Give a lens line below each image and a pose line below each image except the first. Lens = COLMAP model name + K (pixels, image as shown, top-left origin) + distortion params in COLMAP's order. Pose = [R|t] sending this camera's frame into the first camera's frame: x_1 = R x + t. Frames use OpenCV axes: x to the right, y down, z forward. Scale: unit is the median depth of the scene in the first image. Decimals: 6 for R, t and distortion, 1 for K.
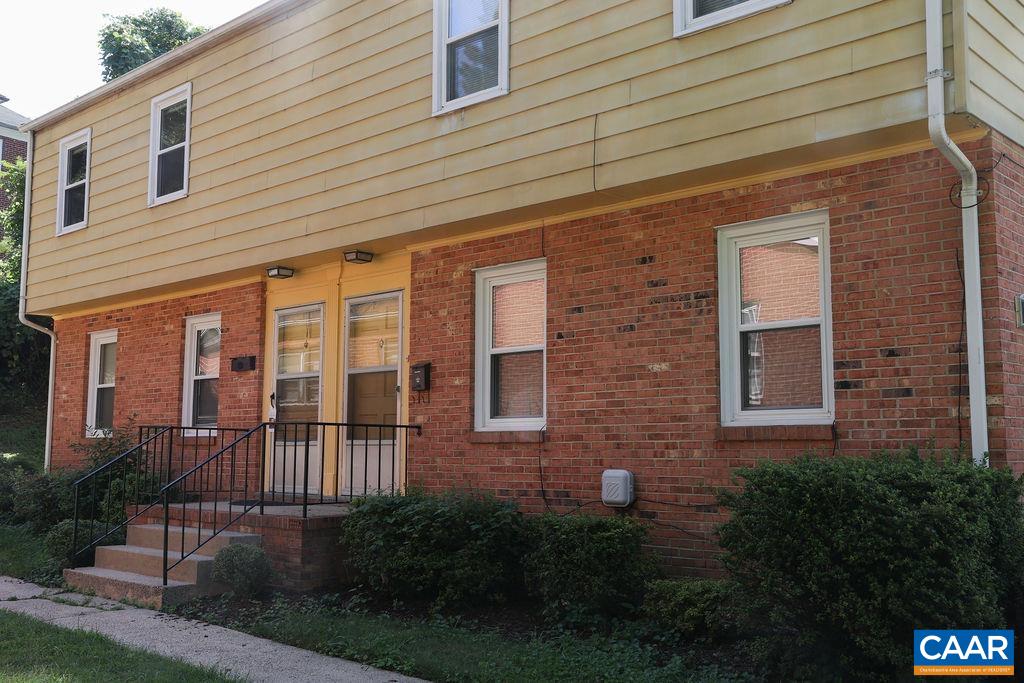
lens RADIAL K [[1039.8, 0, 511.3], [0, 1039.8, 337.6], [0, 0, 1]] dist [0.032360, 0.000000]
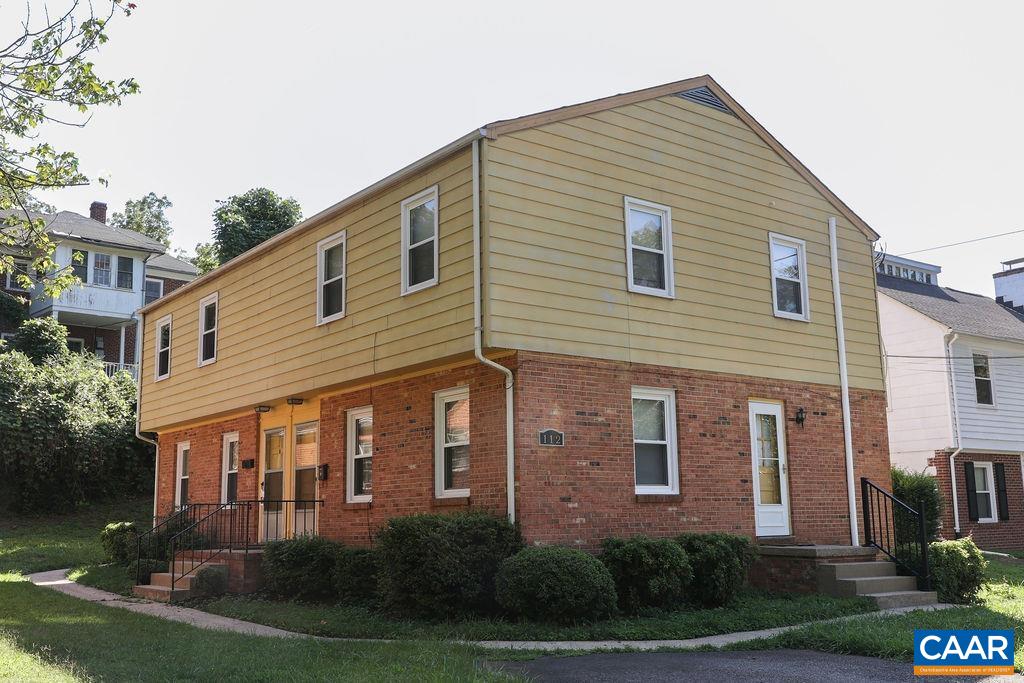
lens RADIAL K [[1031.7, 0, 511.9], [0, 1031.7, 346.5], [0, 0, 1]] dist [0.018542, 0.000000]
pose [[0.985560, -0.046612, -0.162787, 0.522783], [0.037463, 0.997565, -0.058829, -0.059009], [0.165133, 0.051881, 0.984906, -0.662608]]
